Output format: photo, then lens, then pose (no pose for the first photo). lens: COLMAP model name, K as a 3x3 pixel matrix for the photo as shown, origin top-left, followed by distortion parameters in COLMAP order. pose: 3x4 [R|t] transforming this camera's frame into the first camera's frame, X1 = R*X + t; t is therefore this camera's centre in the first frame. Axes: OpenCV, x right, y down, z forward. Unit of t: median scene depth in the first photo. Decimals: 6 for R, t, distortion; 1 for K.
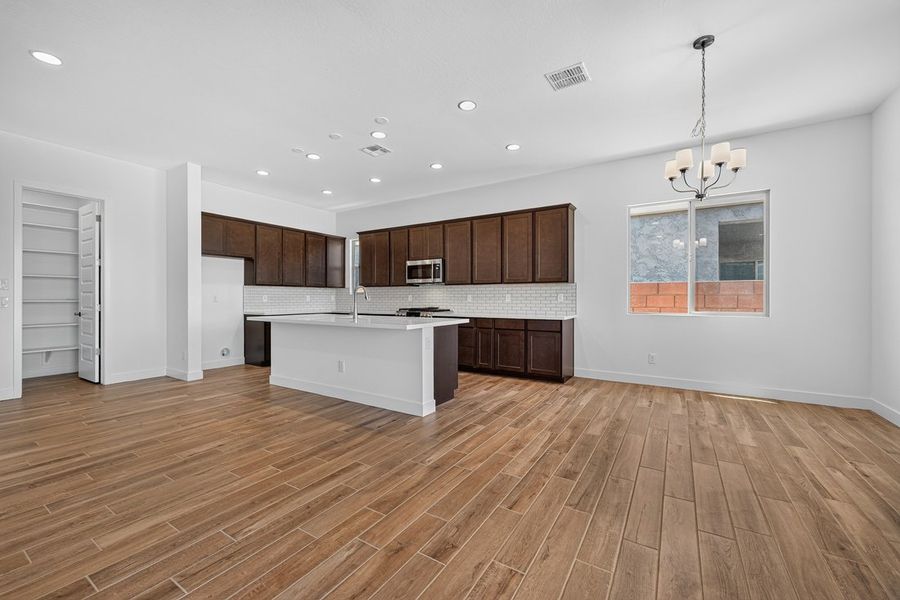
lens RADIAL K [[379.6, 0, 447.8], [0, 379.6, 297.7], [0, 0, 1]] dist [-0.000243, -0.000077]
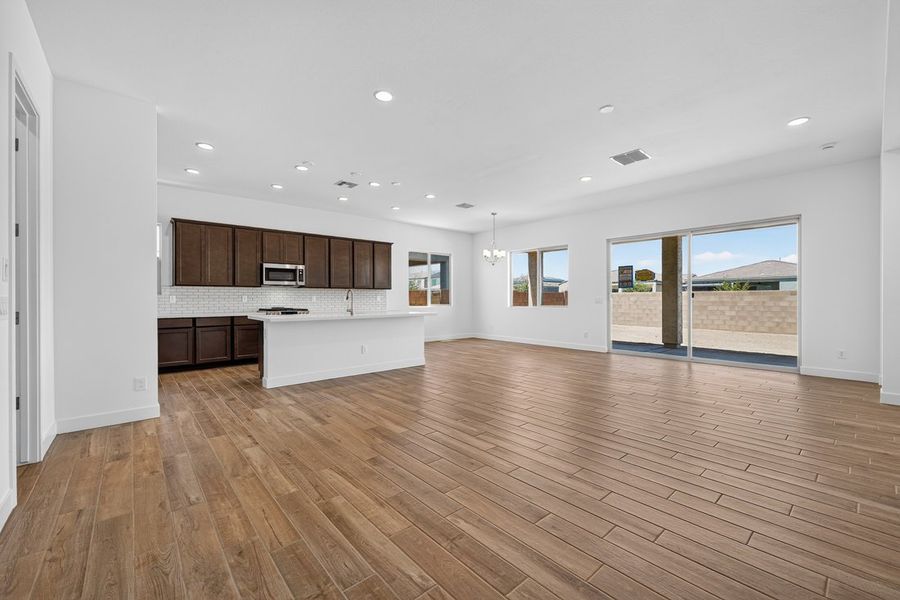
lens RADIAL K [[379.6, 0, 447.8], [0, 379.6, 297.7], [0, 0, 1]] dist [-0.000243, -0.000077]
pose [[0.317754, 0.002514, 0.948170, -0.994110], [-0.001718, 0.999996, -0.002076, -0.000148], [-0.948172, -0.000969, 0.317757, 0.198168]]
